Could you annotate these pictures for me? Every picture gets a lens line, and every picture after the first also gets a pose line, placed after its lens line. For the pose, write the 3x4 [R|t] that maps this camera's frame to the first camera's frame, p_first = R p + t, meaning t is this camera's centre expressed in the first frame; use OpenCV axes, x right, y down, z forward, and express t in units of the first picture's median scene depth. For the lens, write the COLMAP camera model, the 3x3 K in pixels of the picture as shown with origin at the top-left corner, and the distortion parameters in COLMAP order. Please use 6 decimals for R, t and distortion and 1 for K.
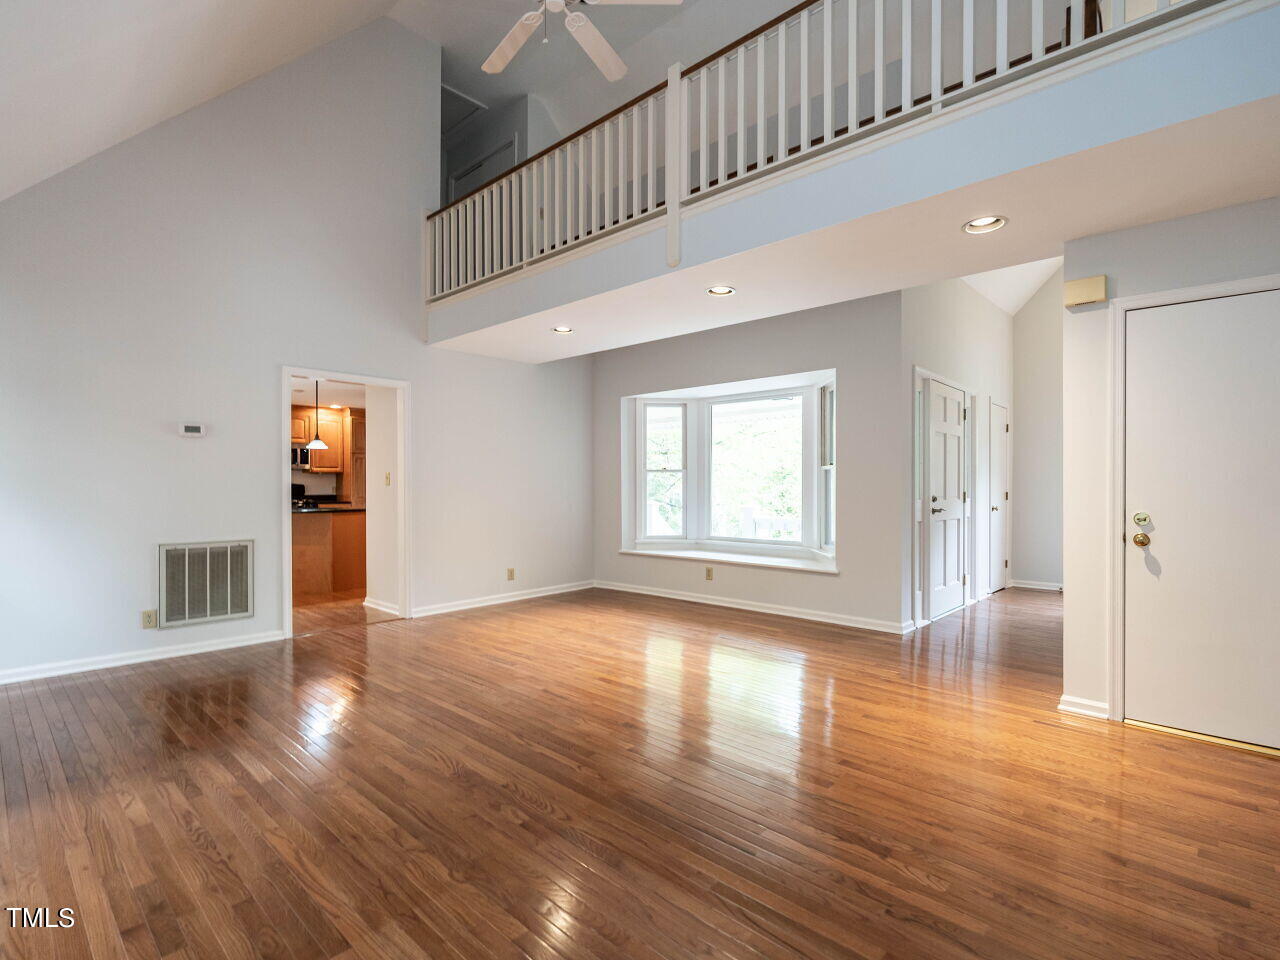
lens RADIAL K [[642.7, 0, 638.9], [0, 642.7, 488.7], [0, 0, 1]] dist [-0.004468, -0.000066]
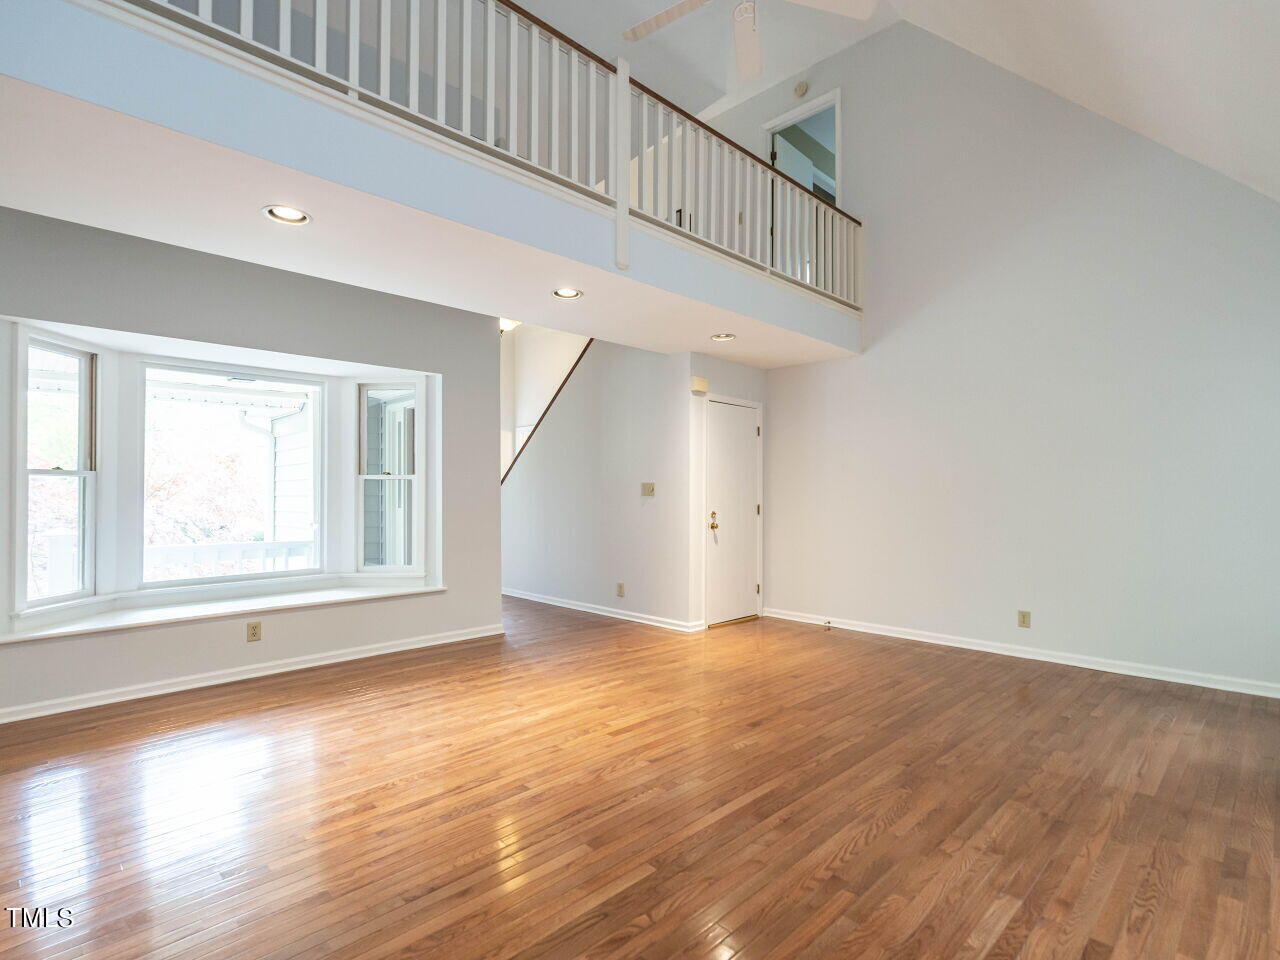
lens RADIAL K [[642.7, 0, 660.0], [0, 642.7, 485.8], [0, 0, 1]] dist [-0.004468, -0.000066]
pose [[0.020982, 0.010485, 0.999725, -0.867022], [0.006163, 0.999925, -0.010616, -0.014222], [-0.999761, 0.006384, 0.020916, 0.899536]]
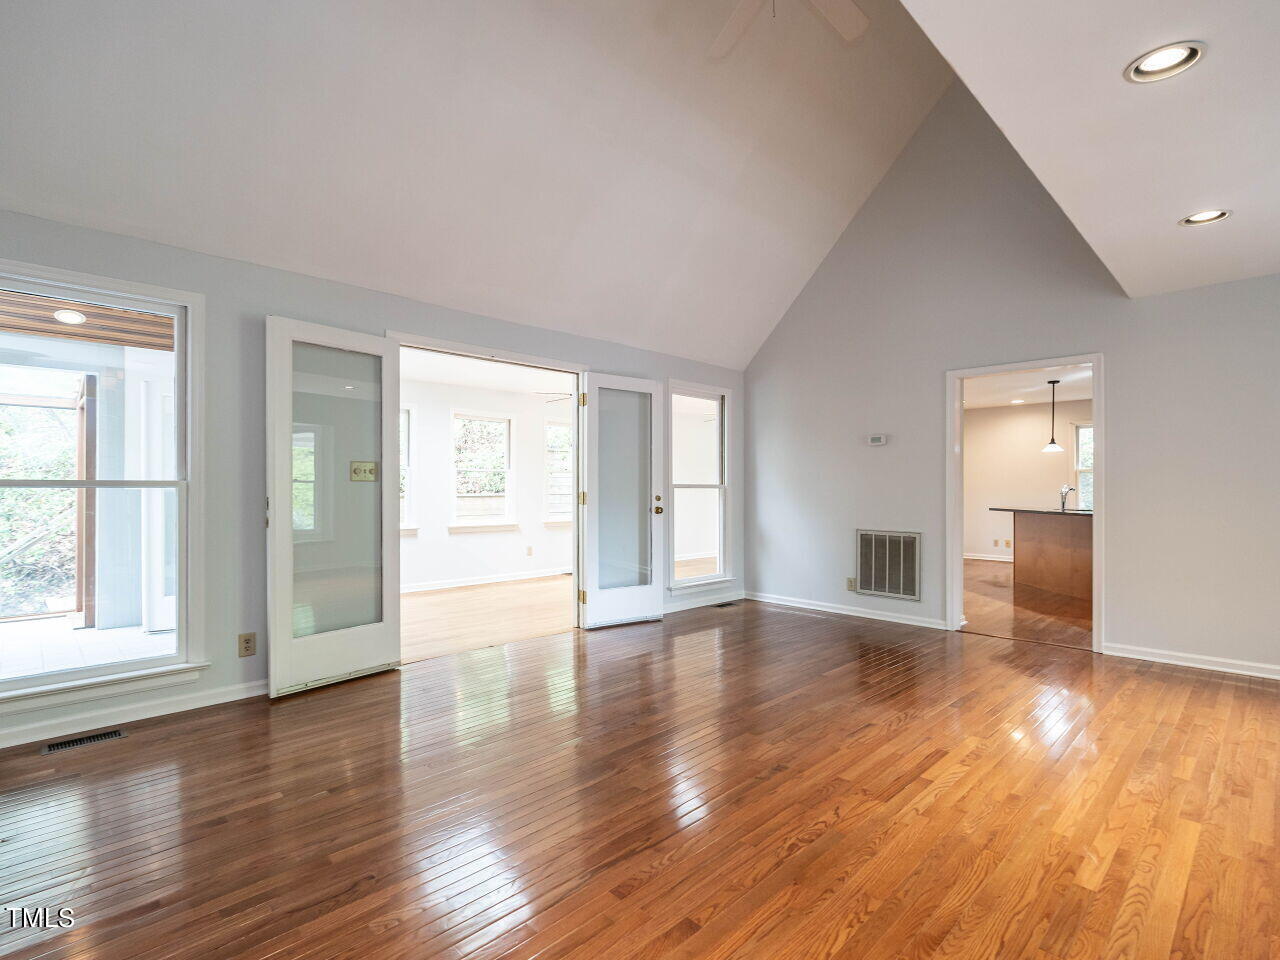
lens RADIAL K [[642.7, 0, 638.2], [0, 642.7, 483.2], [0, 0, 1]] dist [-0.004468, -0.000066]
pose [[-0.049428, -0.006980, -0.998753, 0.658895], [-0.007026, 0.999953, -0.006641, 0.004494], [0.998753, 0.006689, -0.049475, 0.681023]]
